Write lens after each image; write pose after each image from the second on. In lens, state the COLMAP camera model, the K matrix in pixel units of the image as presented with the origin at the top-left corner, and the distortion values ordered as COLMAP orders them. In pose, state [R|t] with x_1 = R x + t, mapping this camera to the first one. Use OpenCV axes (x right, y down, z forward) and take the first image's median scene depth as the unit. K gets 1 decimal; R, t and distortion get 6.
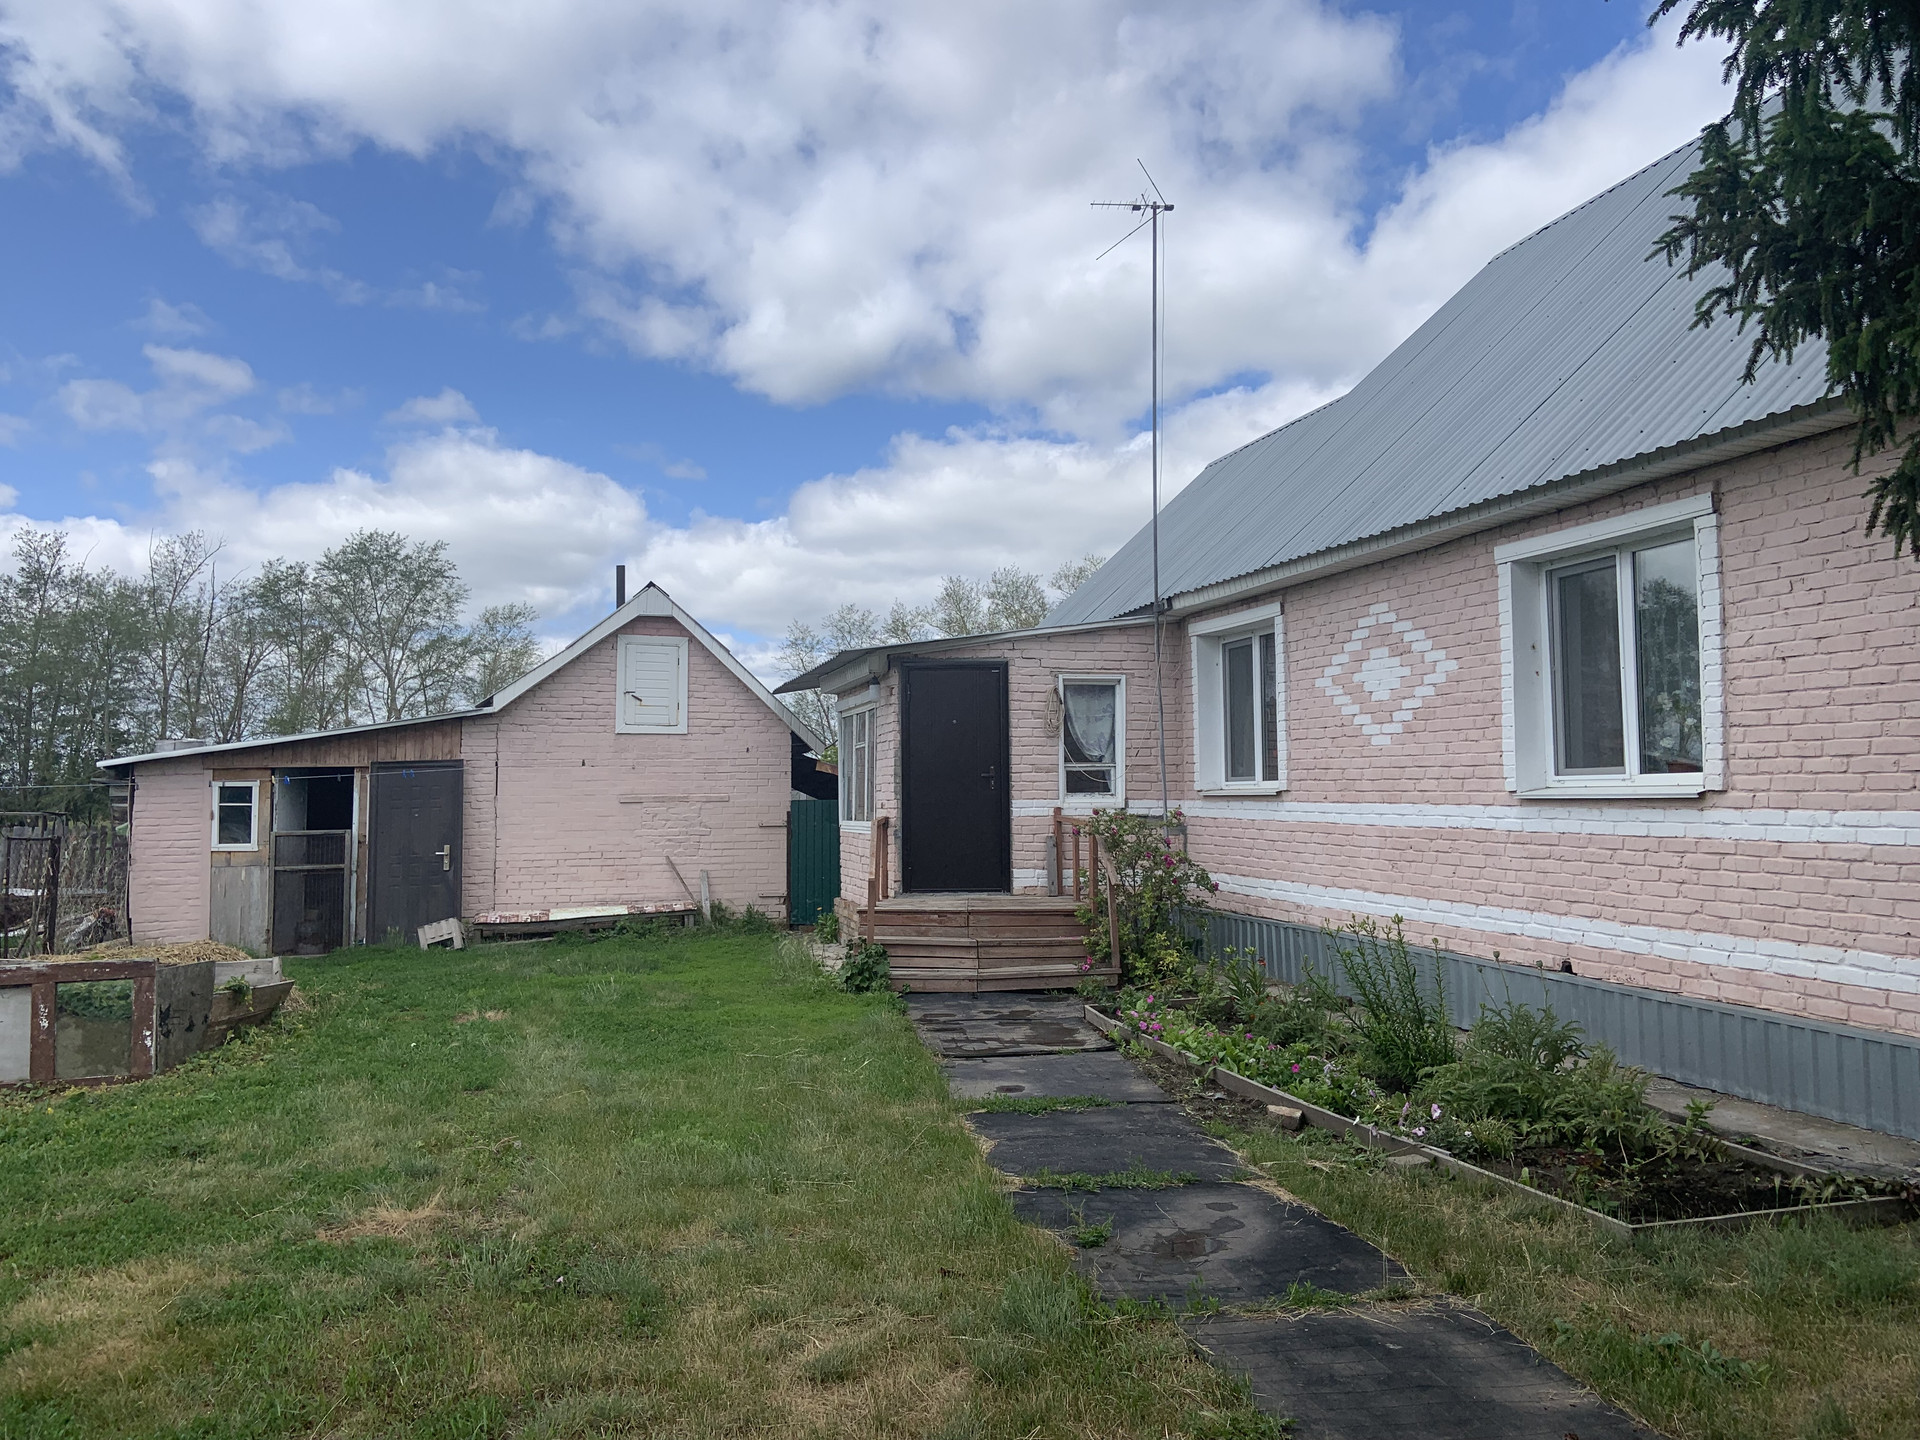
lens RADIAL K [[1446.4, 0, 947.5], [0, 1446.4, 727.7], [0, 0, 1]] dist [0.115807, -0.143352]
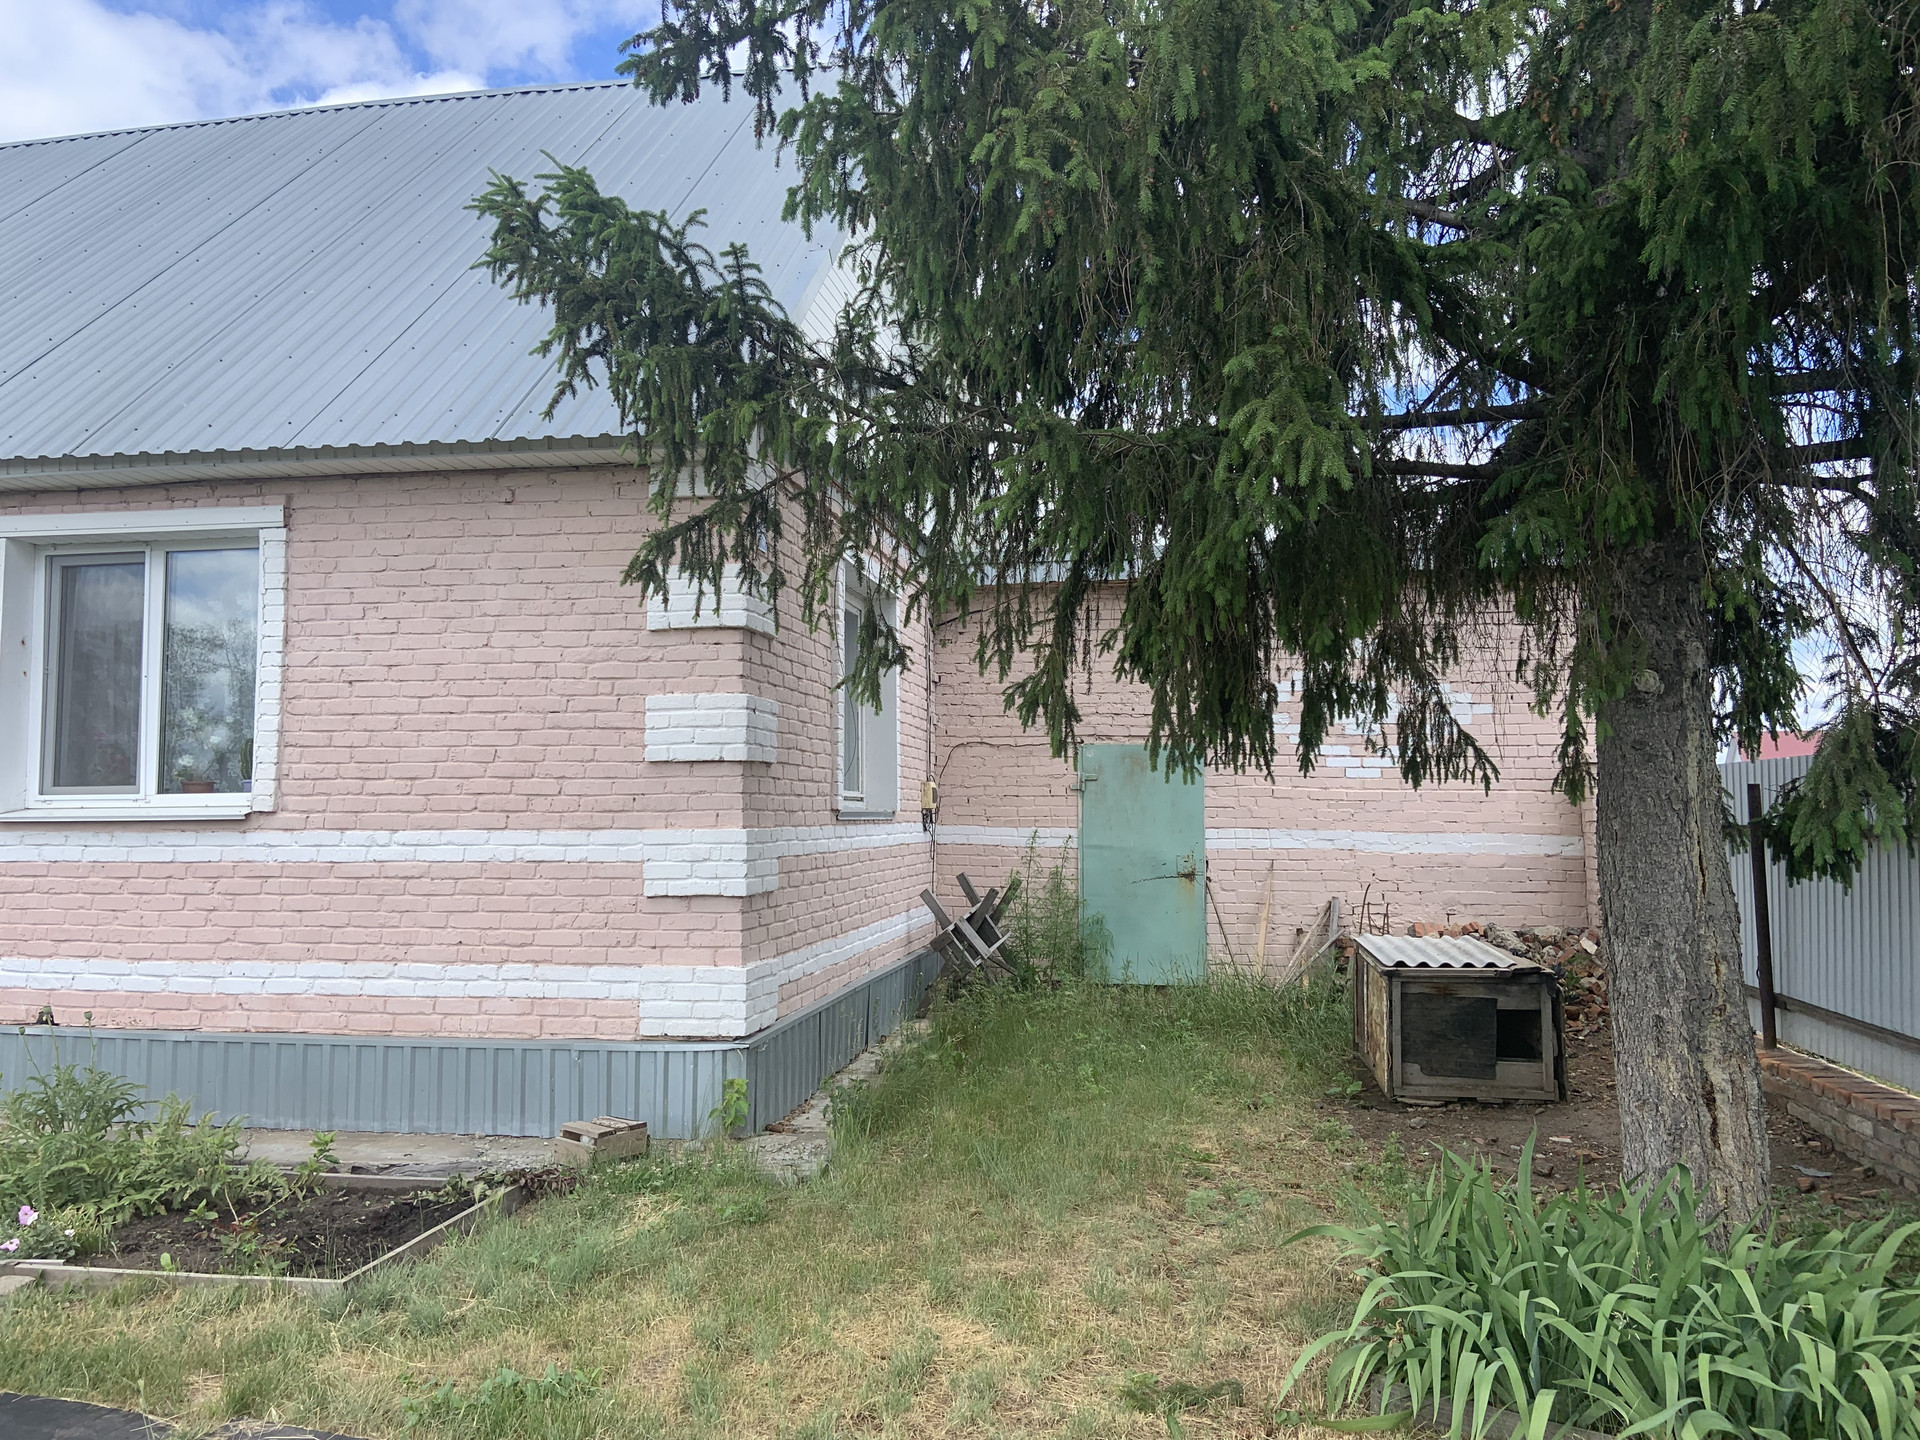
lens RADIAL K [[1446.4, 0, 946.5], [0, 1446.4, 713.6], [0, 0, 1]] dist [0.115807, -0.143352]
pose [[0.446108, 0.064293, 0.892667, -0.152790], [-0.040828, 0.997840, -0.051464, 0.010217], [-0.894047, -0.013487, 0.447770, 0.175819]]
